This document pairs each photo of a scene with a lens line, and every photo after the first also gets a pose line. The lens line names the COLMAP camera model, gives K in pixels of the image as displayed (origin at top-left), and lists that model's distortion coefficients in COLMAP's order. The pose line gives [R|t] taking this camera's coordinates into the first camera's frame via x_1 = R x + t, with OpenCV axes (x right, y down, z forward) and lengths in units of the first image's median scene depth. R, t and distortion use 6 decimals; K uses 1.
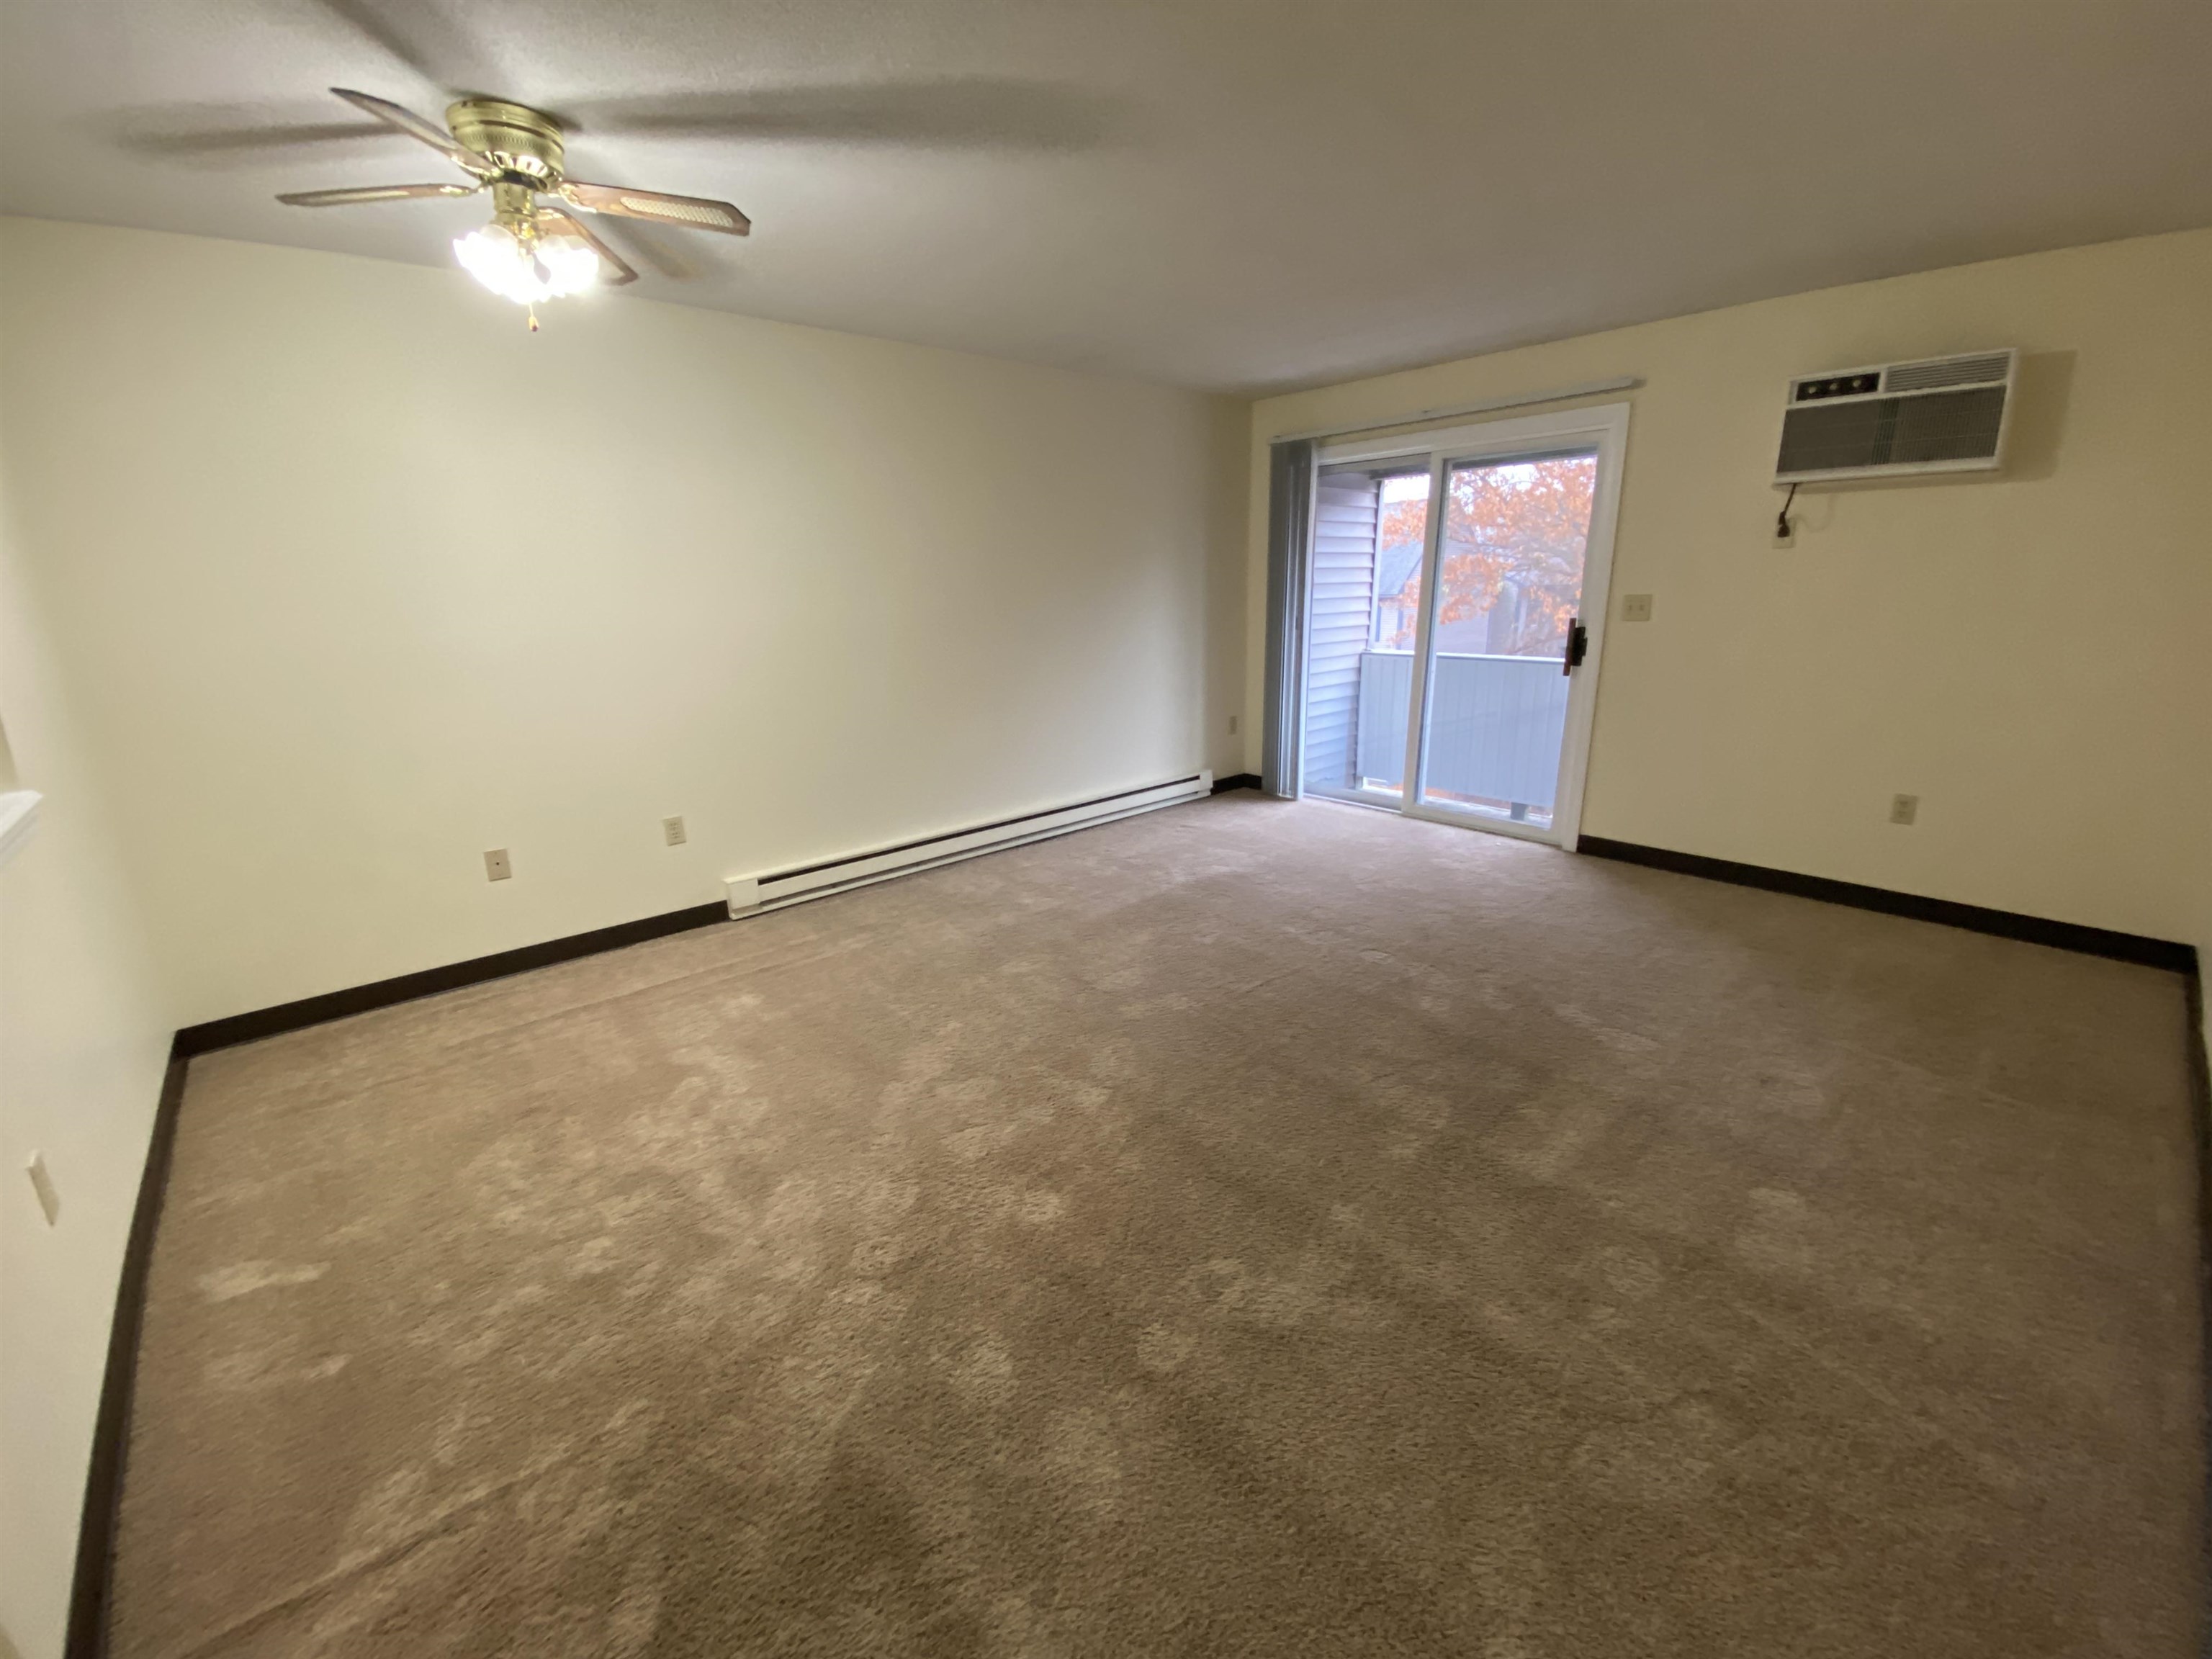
lens RADIAL K [[889.8, 0, 1115.7], [0, 889.8, 821.8], [0, 0, 1]] dist [-0.000400, -0.010136]
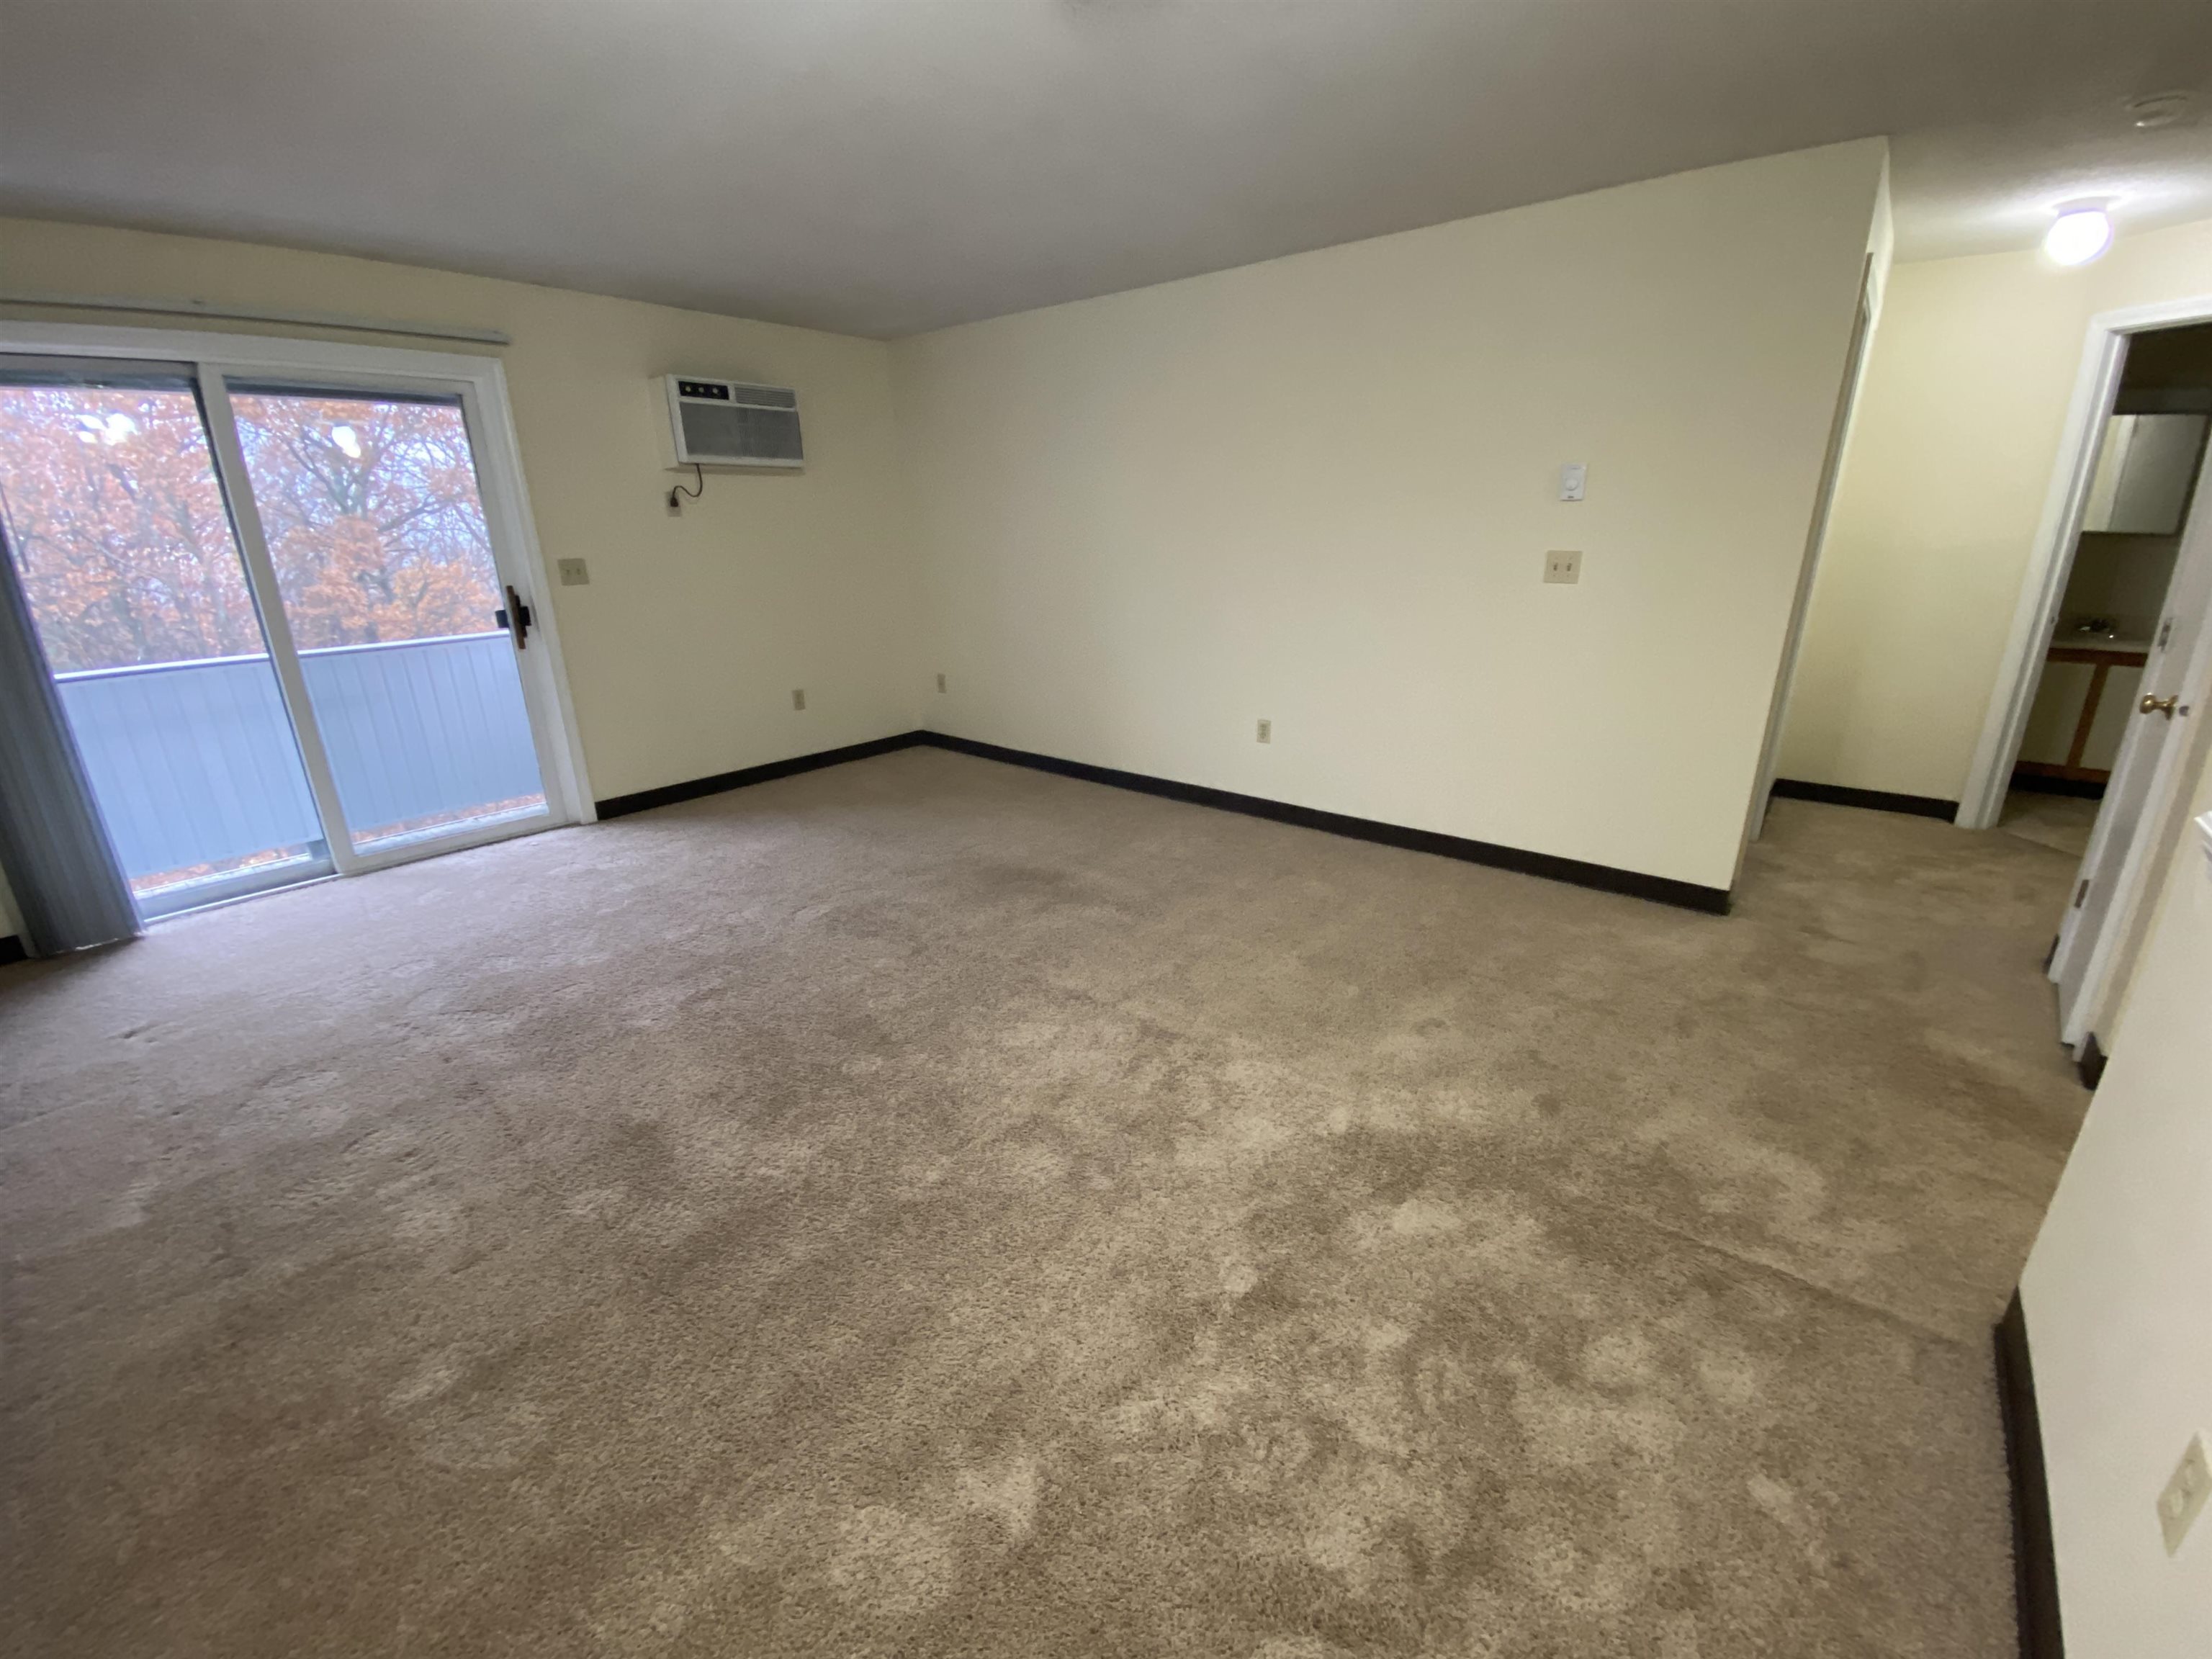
lens RADIAL K [[880.4, 0, 1106.0], [0, 880.4, 820.5], [0, 0, 1]] dist [-0.000255, -0.014201]
pose [[-0.128412, -0.293076, 0.947427, -0.532274], [0.272013, 0.908289, 0.317837, -0.135992], [-0.953687, 0.298526, -0.036915, 0.541538]]
